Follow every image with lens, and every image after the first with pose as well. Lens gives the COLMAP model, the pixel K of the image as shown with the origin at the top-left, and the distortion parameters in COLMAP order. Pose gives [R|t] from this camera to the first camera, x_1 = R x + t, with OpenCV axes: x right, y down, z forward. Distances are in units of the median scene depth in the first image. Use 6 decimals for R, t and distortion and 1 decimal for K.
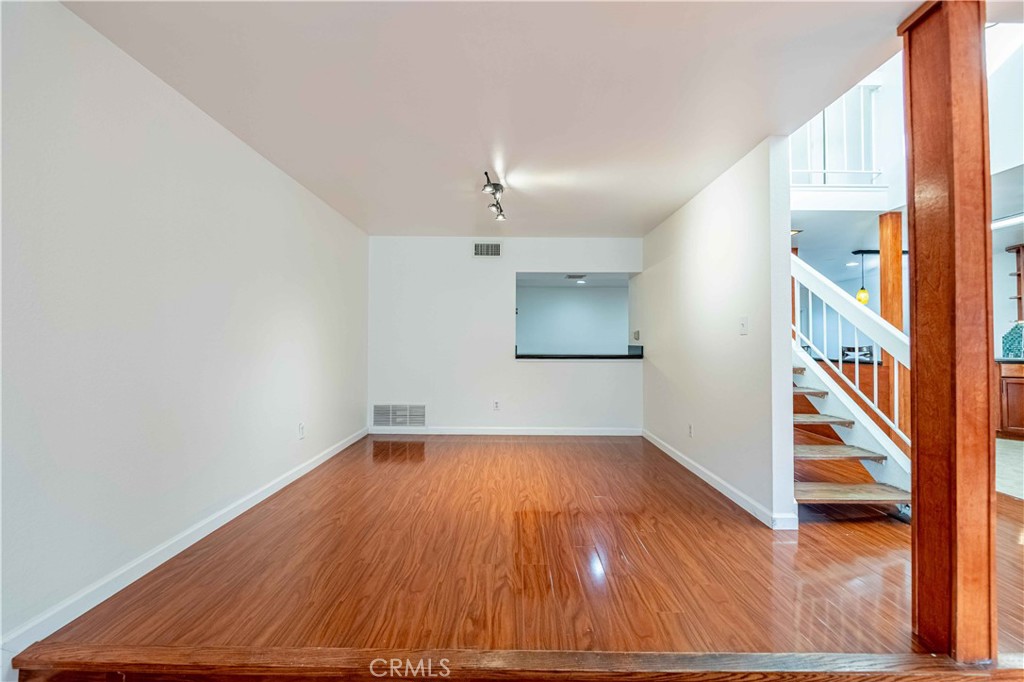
lens RADIAL K [[405.8, 0, 511.6], [0, 405.8, 336.7], [0, 0, 1]] dist [-0.004340, -0.000420]
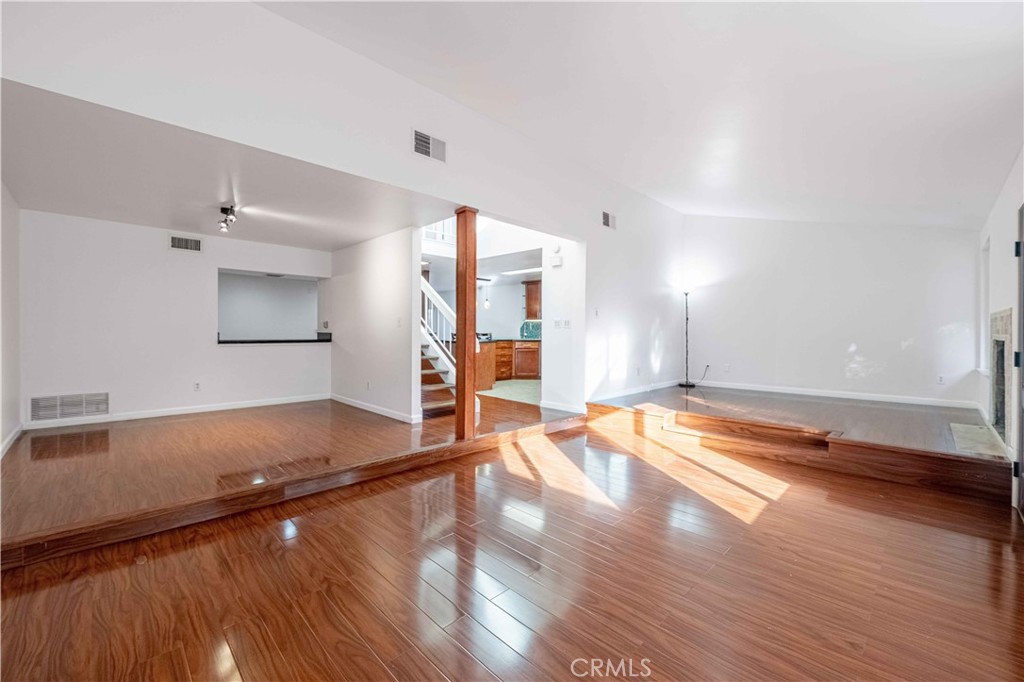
lens RADIAL K [[411.5, 0, 512.0], [0, 411.5, 341.0], [0, 0, 1]] dist [-0.008596, -0.000246]
pose [[0.698301, -0.013048, 0.715685, -0.240010], [-0.016112, 0.999294, 0.033940, -0.006183], [-0.715623, -0.035232, 0.697598, -0.398955]]
